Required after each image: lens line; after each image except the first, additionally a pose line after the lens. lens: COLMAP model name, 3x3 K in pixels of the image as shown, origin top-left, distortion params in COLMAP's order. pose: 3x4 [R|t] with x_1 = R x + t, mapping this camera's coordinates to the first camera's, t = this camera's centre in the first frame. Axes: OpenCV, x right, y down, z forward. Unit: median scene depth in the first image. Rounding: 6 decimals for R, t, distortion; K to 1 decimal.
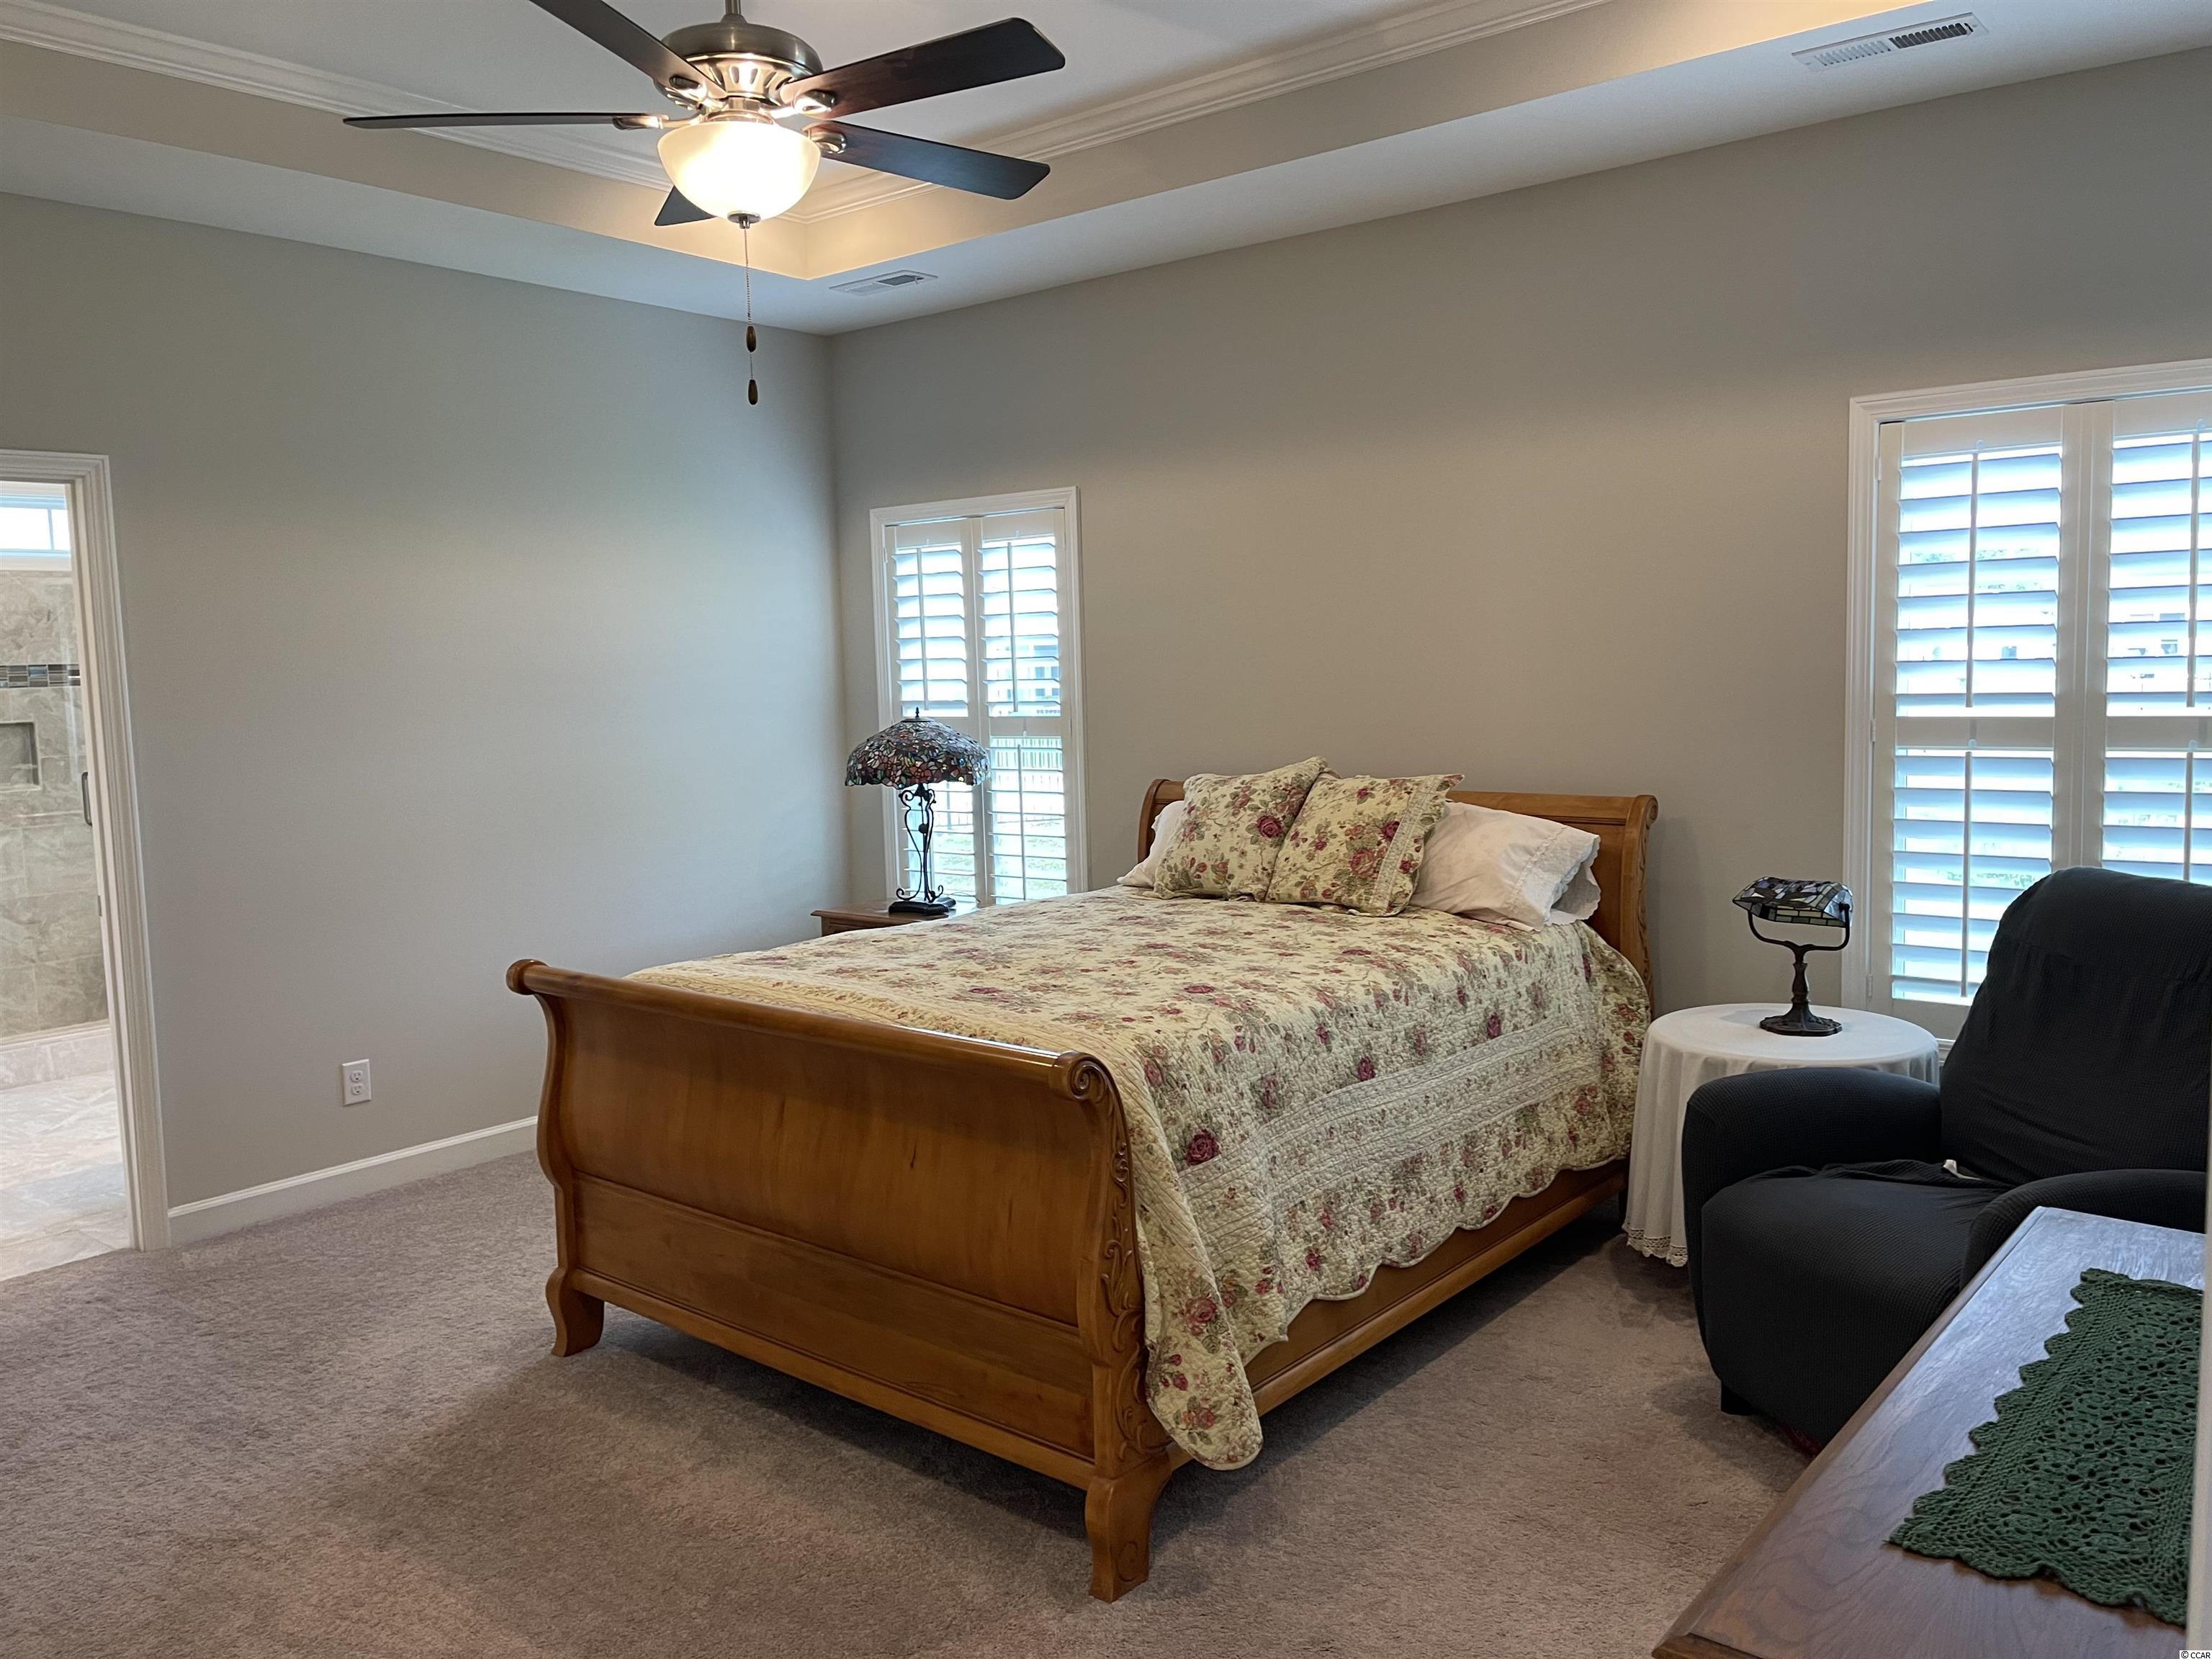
lens RADIAL K [[1692.5, 0, 1100.7], [0, 1692.5, 827.2], [0, 0, 1]] dist [0.063737, -0.074141]
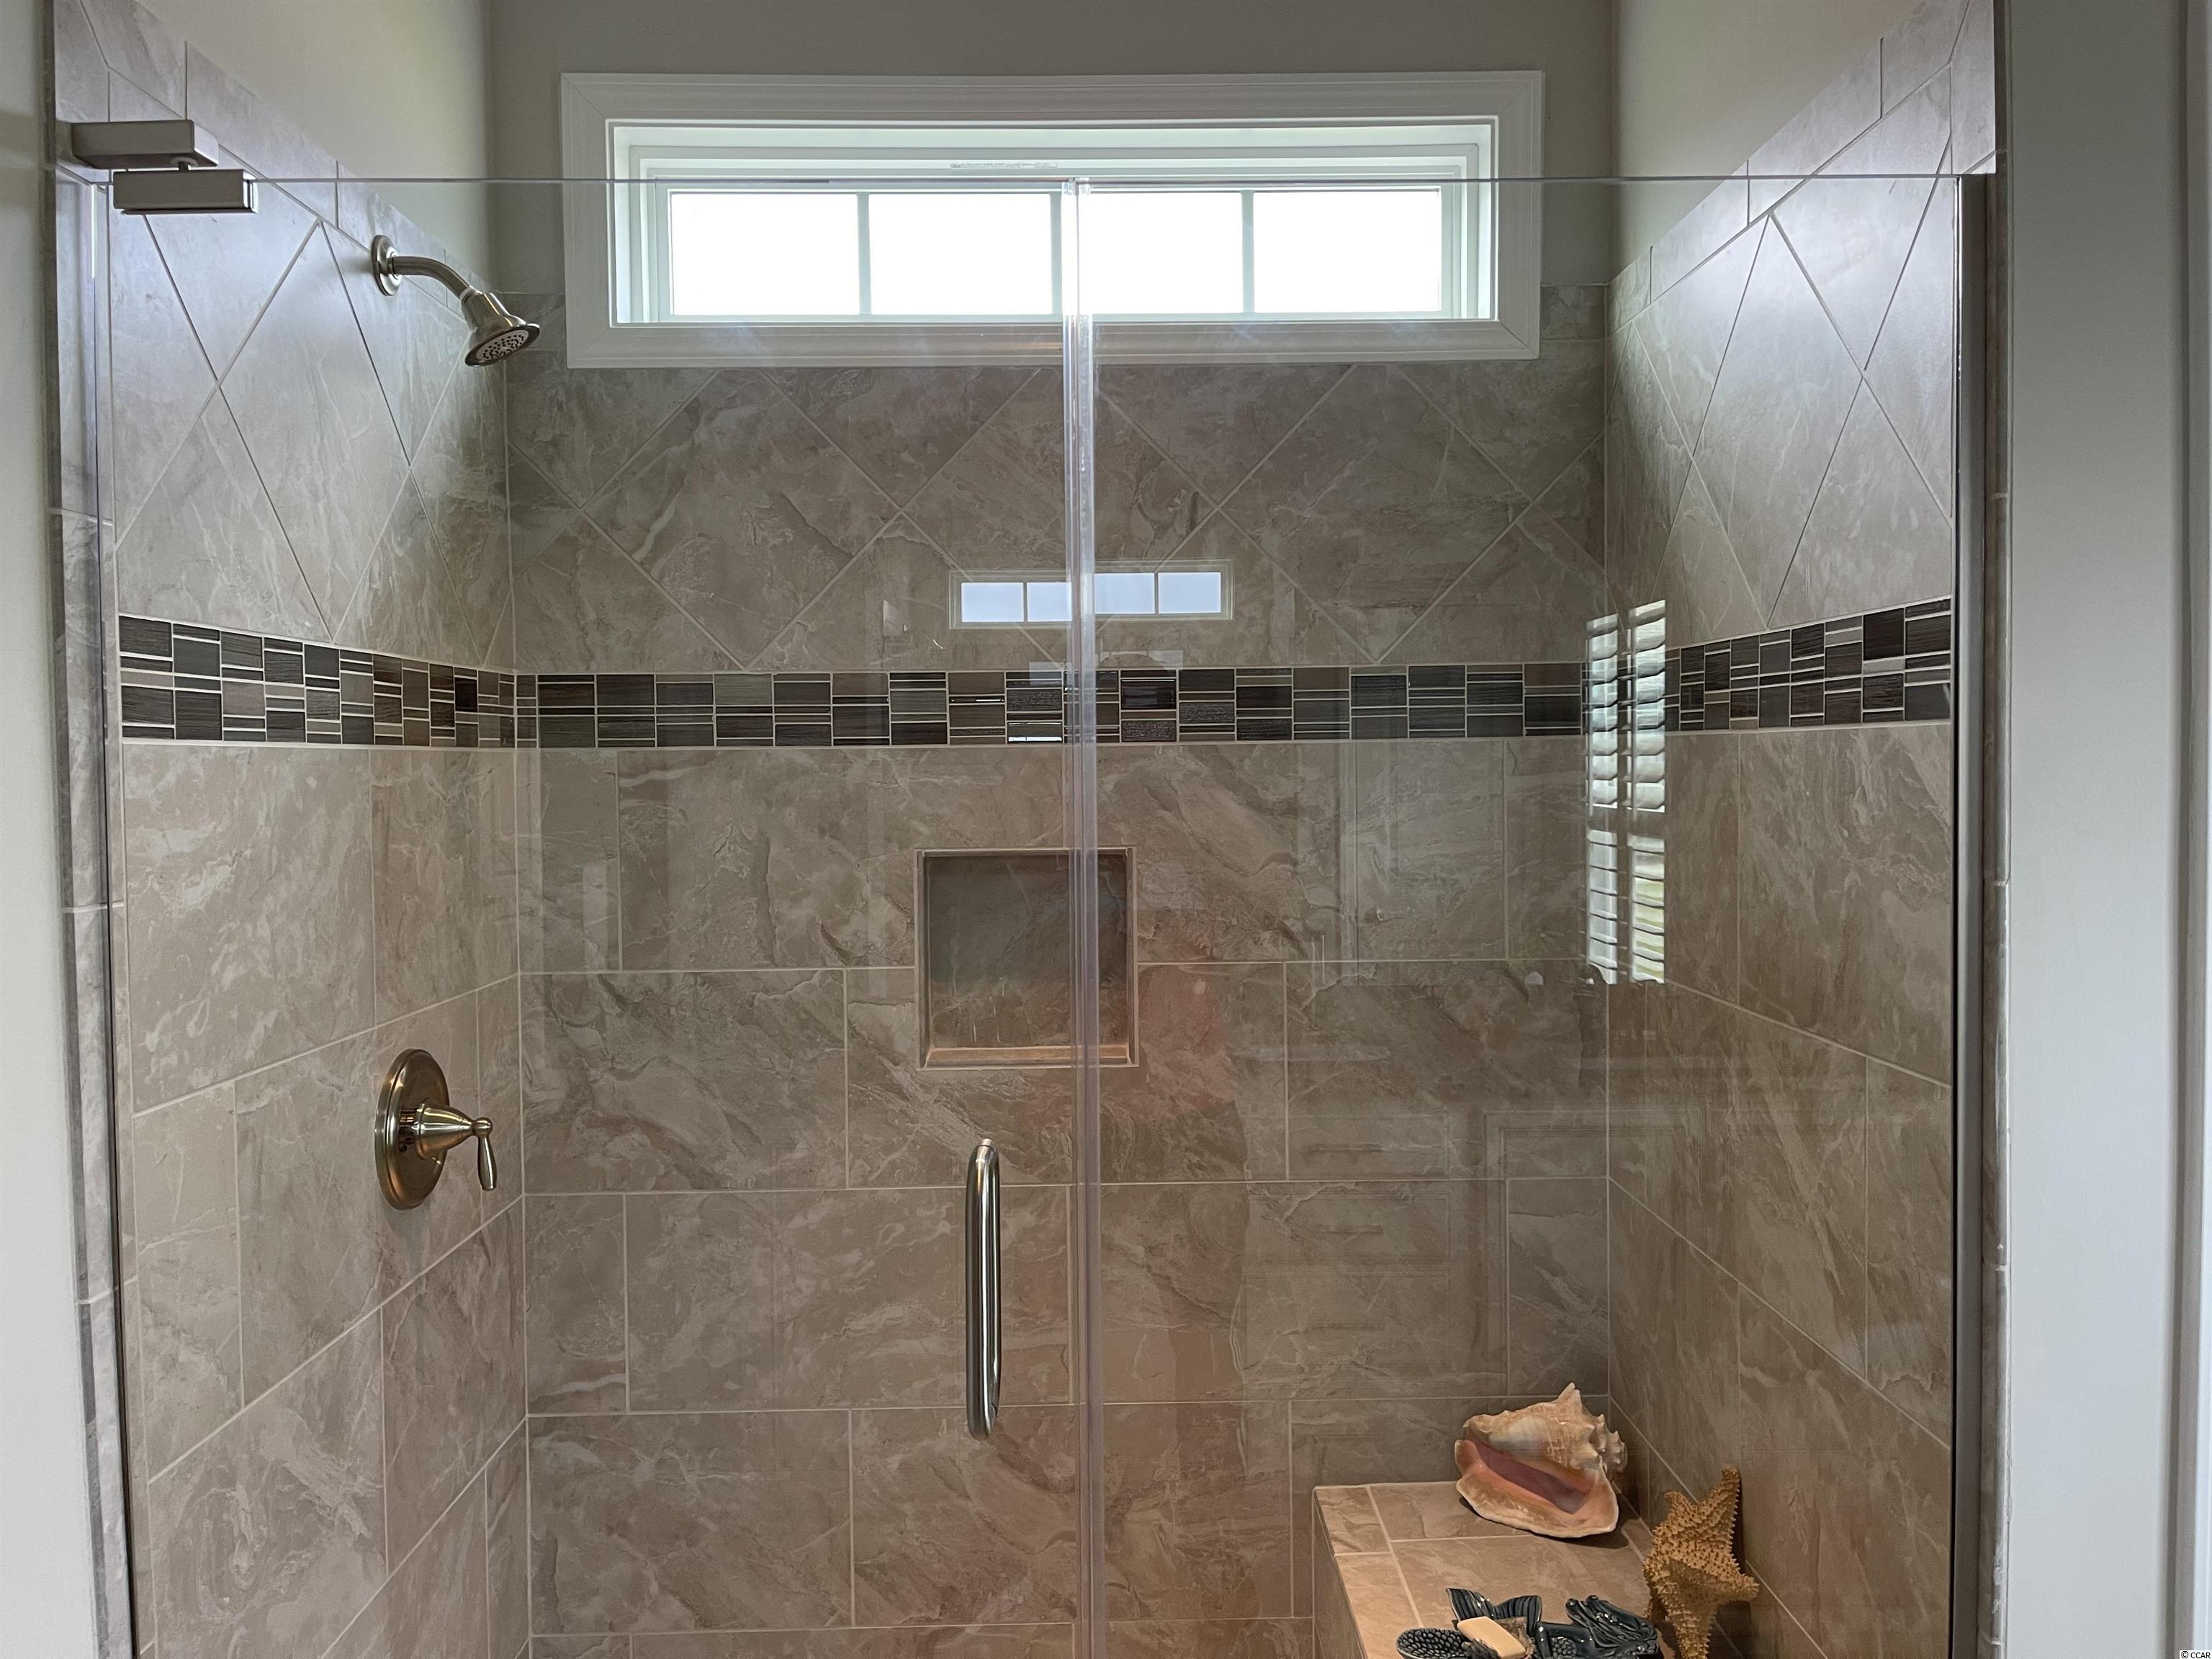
lens RADIAL K [[1692.5, 0, 1109.9], [0, 1692.5, 825.6], [0, 0, 1]] dist [0.063737, -0.074141]
pose [[0.645122, 0.046914, -0.762638, -0.389455], [-0.081841, 0.996614, -0.007923, -0.063417], [0.759684, 0.067527, 0.646777, 0.798054]]
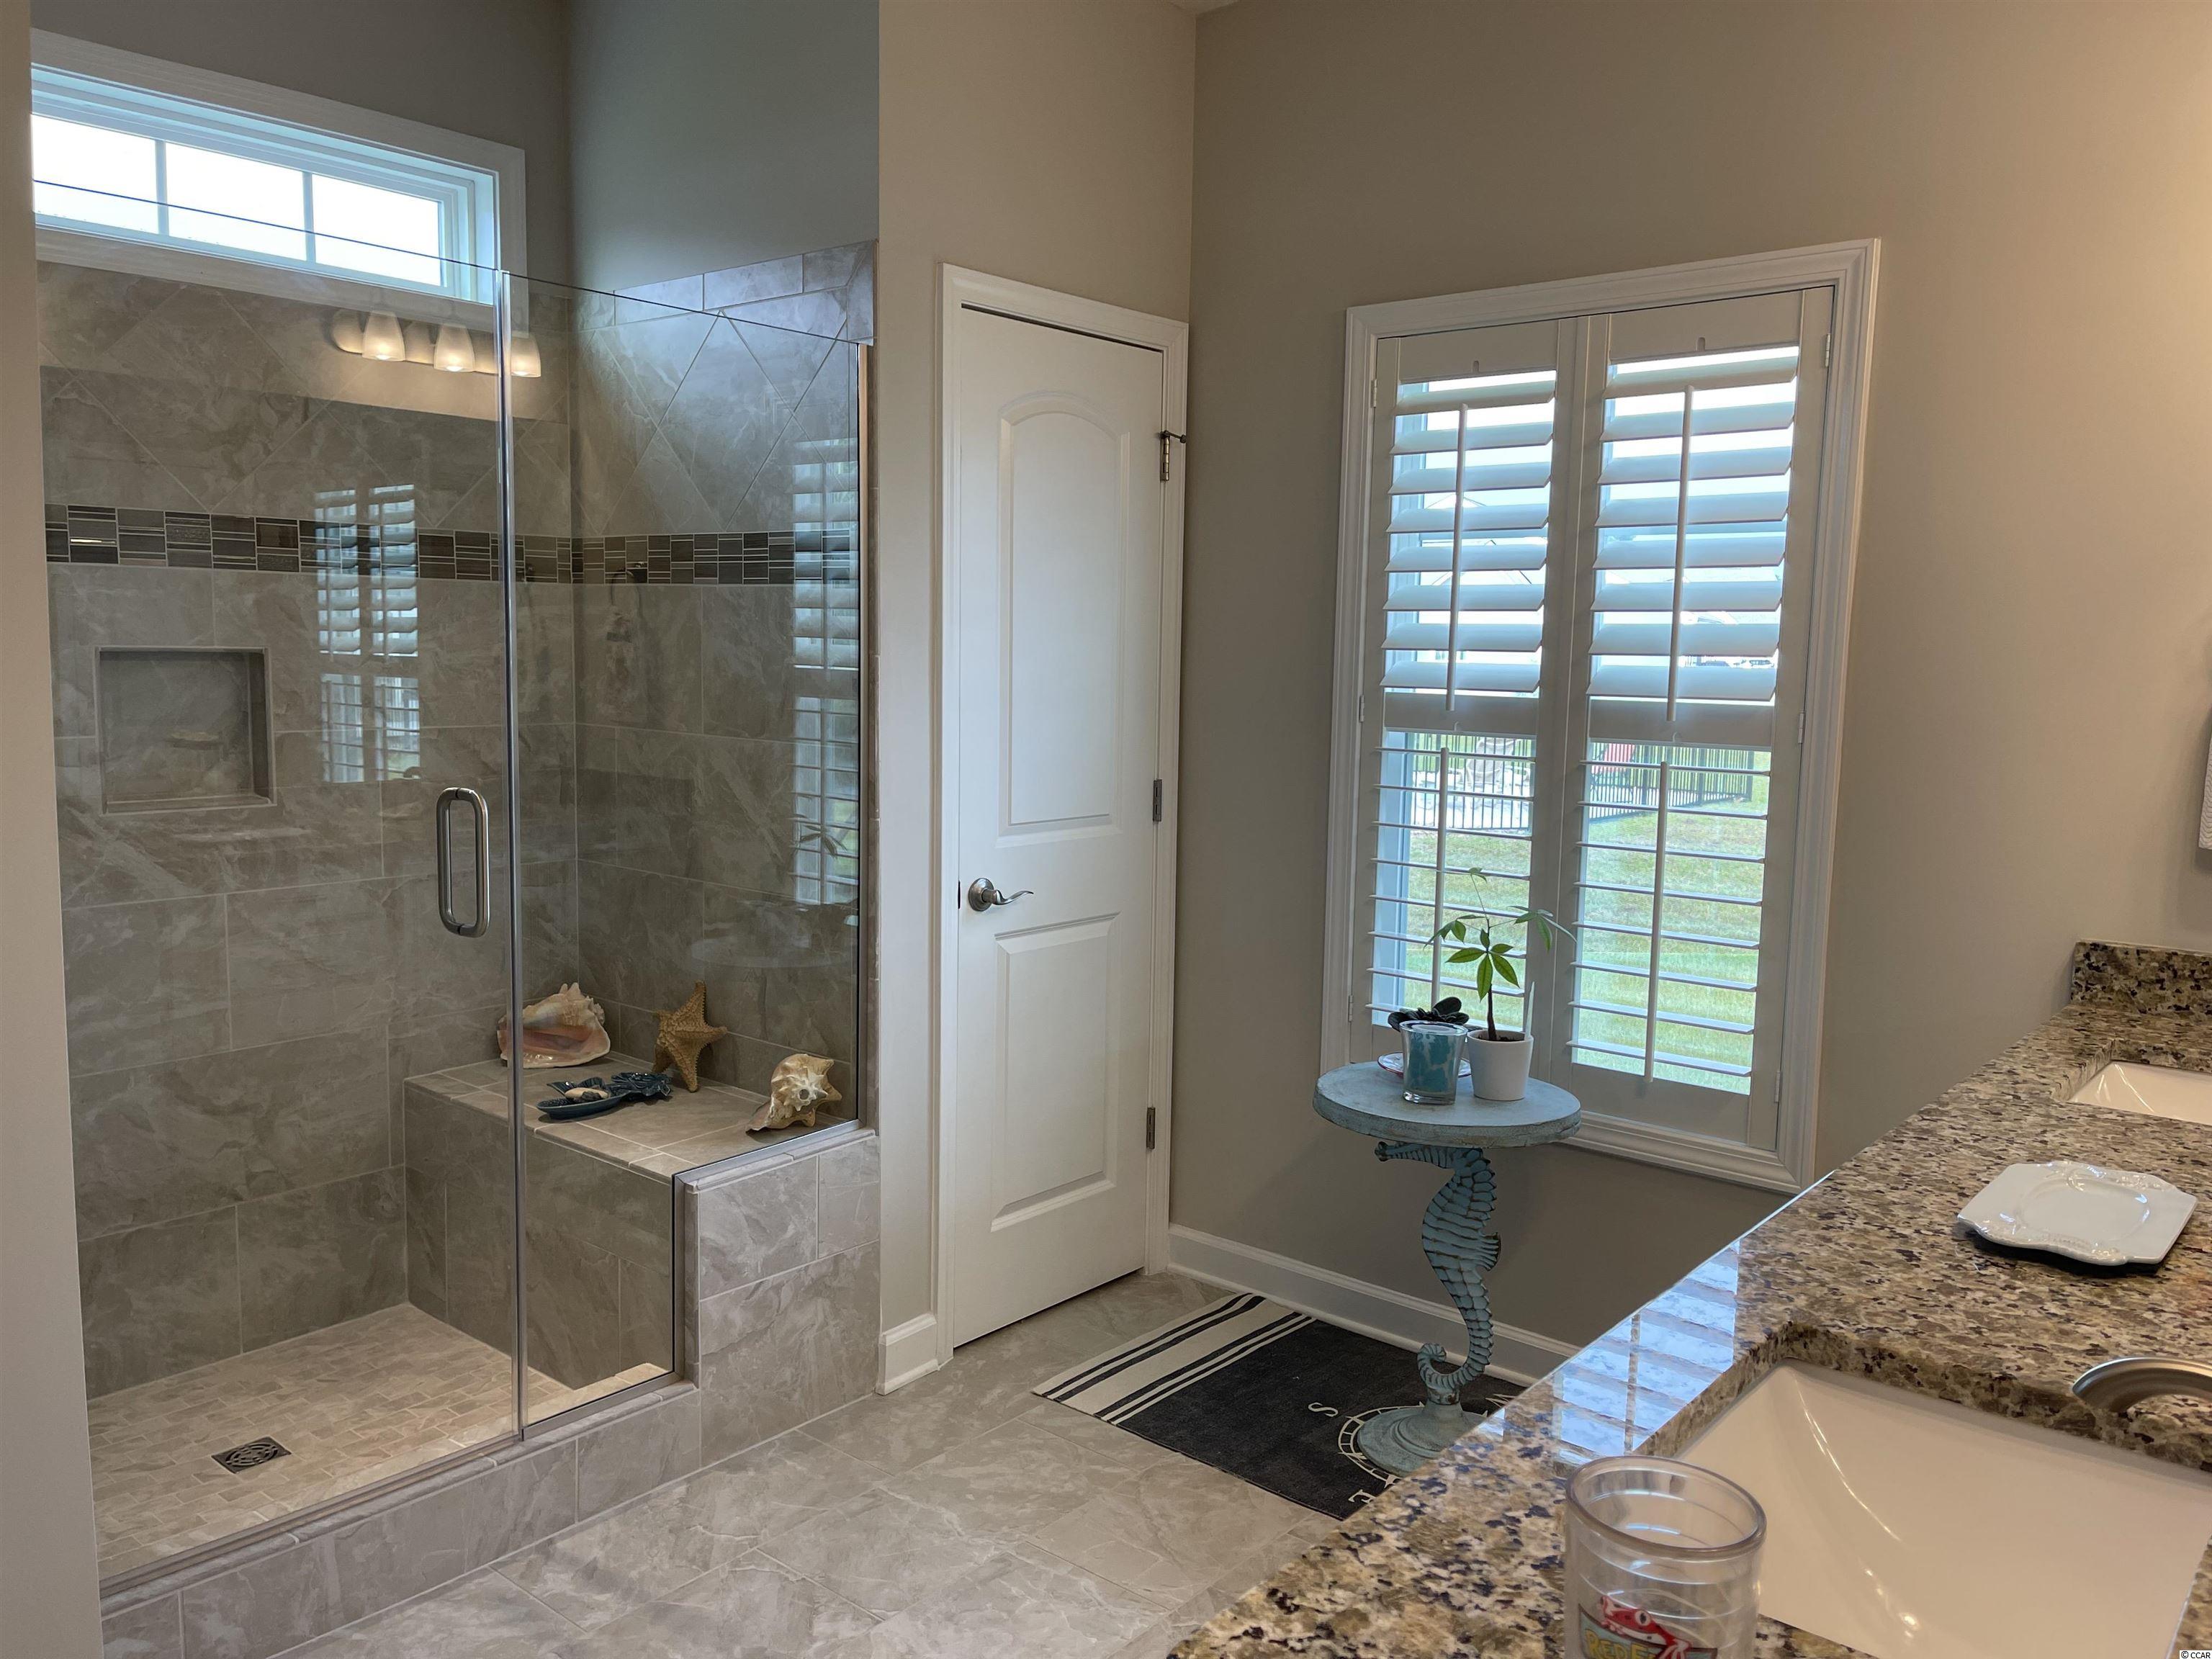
lens RADIAL K [[1692.5, 0, 1106.8], [0, 1692.5, 836.4], [0, 0, 1]] dist [0.063737, -0.074141]
pose [[0.998800, 0.047676, -0.011184, -0.402792], [-0.047500, 0.998751, 0.015518, -0.031358], [0.011910, -0.014968, 0.999817, 0.570446]]
